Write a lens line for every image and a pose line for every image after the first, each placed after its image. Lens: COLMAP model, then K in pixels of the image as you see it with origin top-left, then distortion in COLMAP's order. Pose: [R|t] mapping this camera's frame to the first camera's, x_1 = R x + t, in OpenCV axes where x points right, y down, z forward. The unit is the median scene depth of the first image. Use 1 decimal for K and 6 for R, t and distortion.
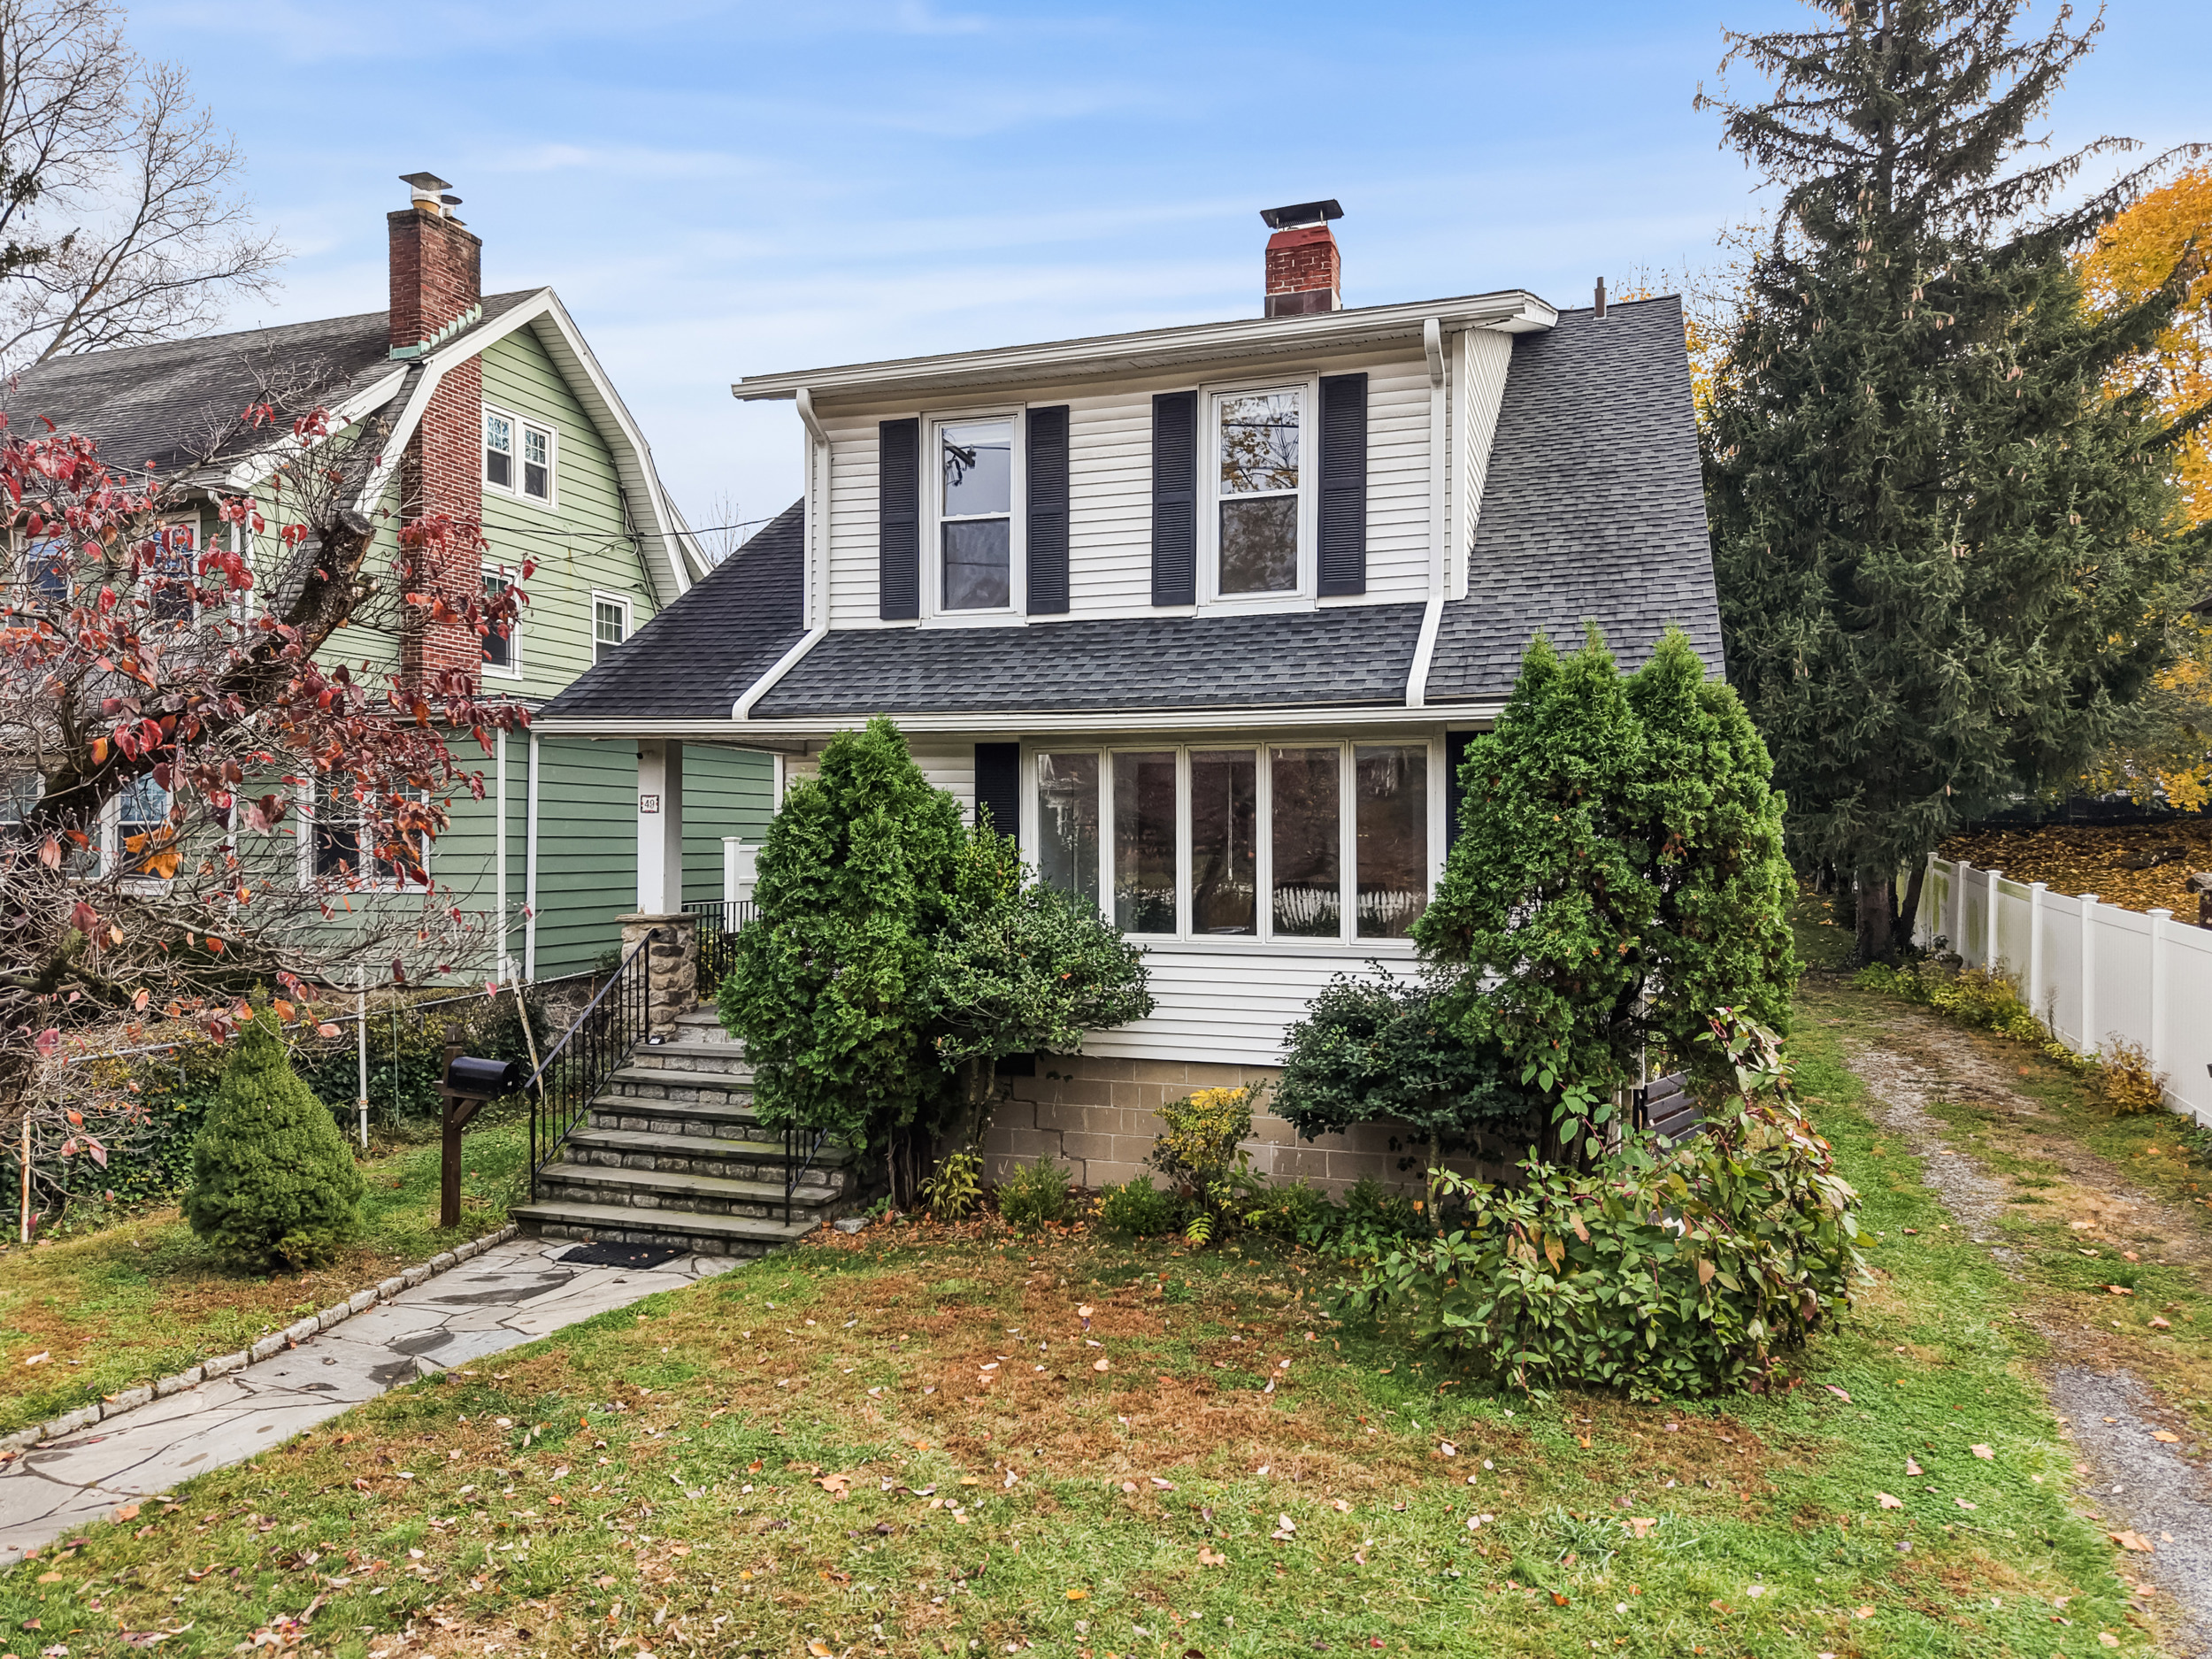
lens RADIAL K [[1511.6, 0, 1110.3], [0, 1511.6, 835.8], [0, 0, 1]] dist [0.010679, -0.018871]
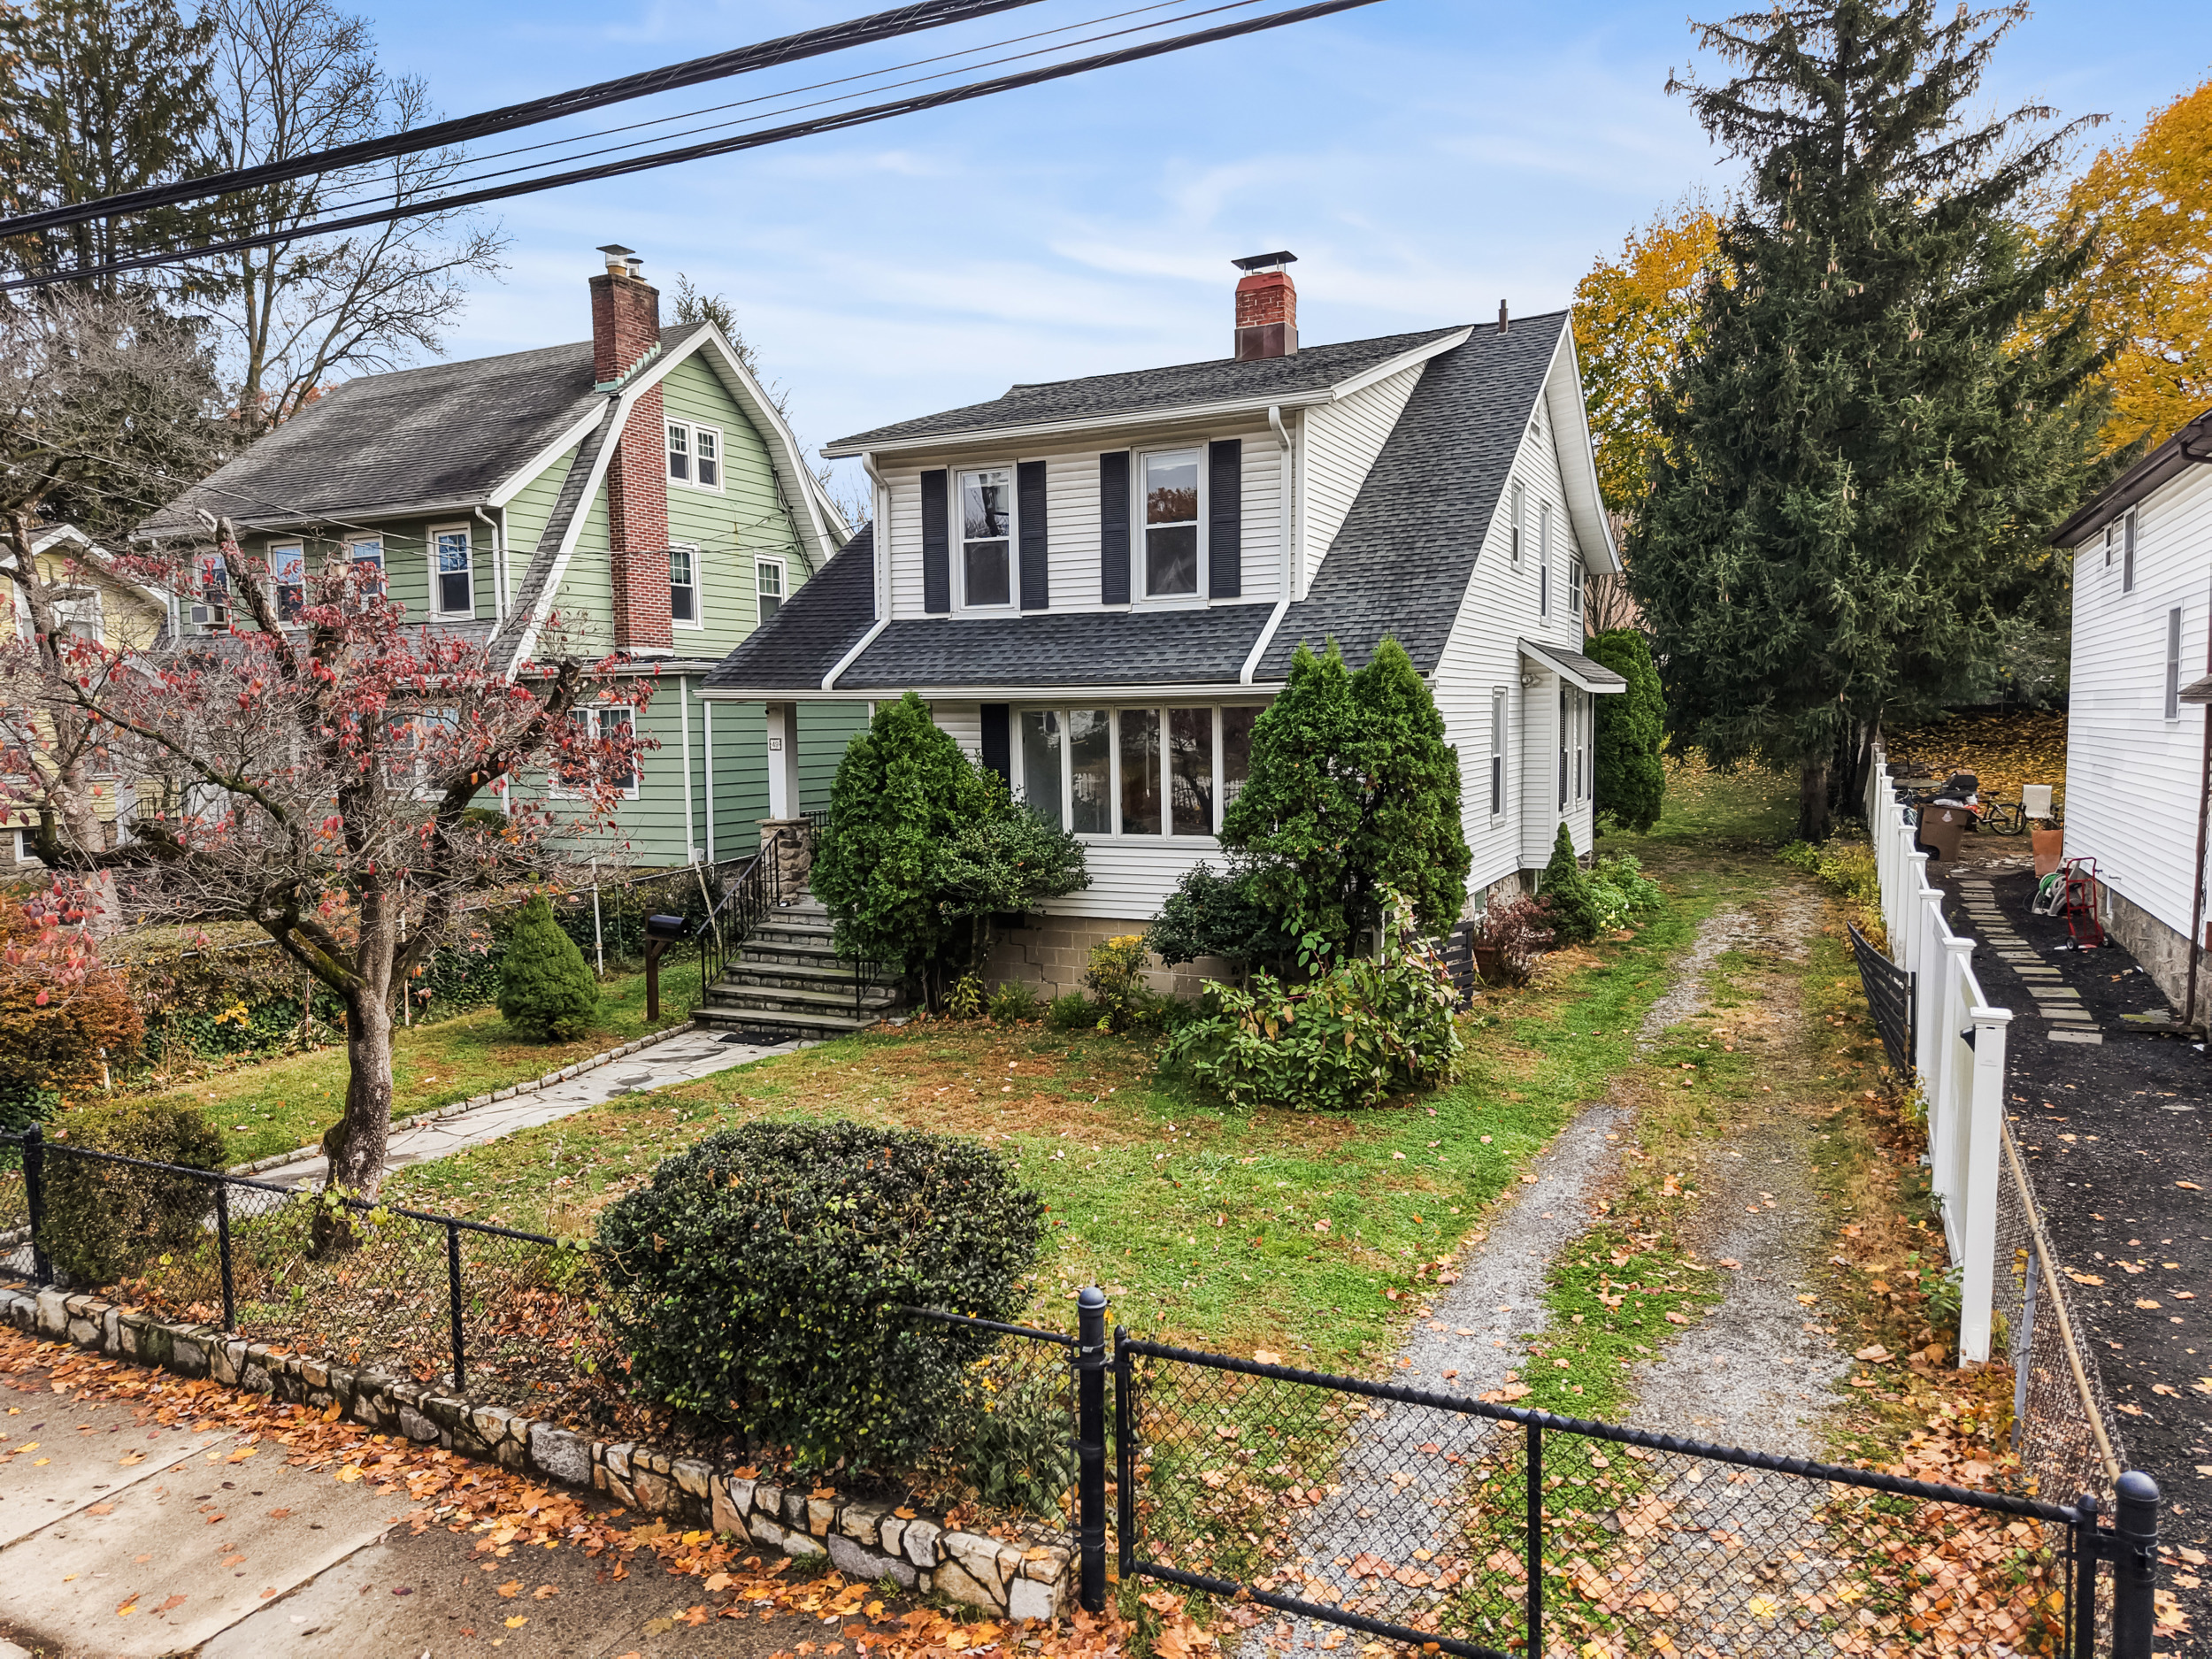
lens RADIAL K [[1511.6, 0, 1108.2], [0, 1511.6, 824.6], [0, 0, 1]] dist [0.010679, -0.018871]
pose [[0.990695, -0.008294, -0.135849, 0.233561], [0.019374, 0.996571, 0.080447, -0.060040], [0.134715, -0.082331, 0.987458, -0.447713]]
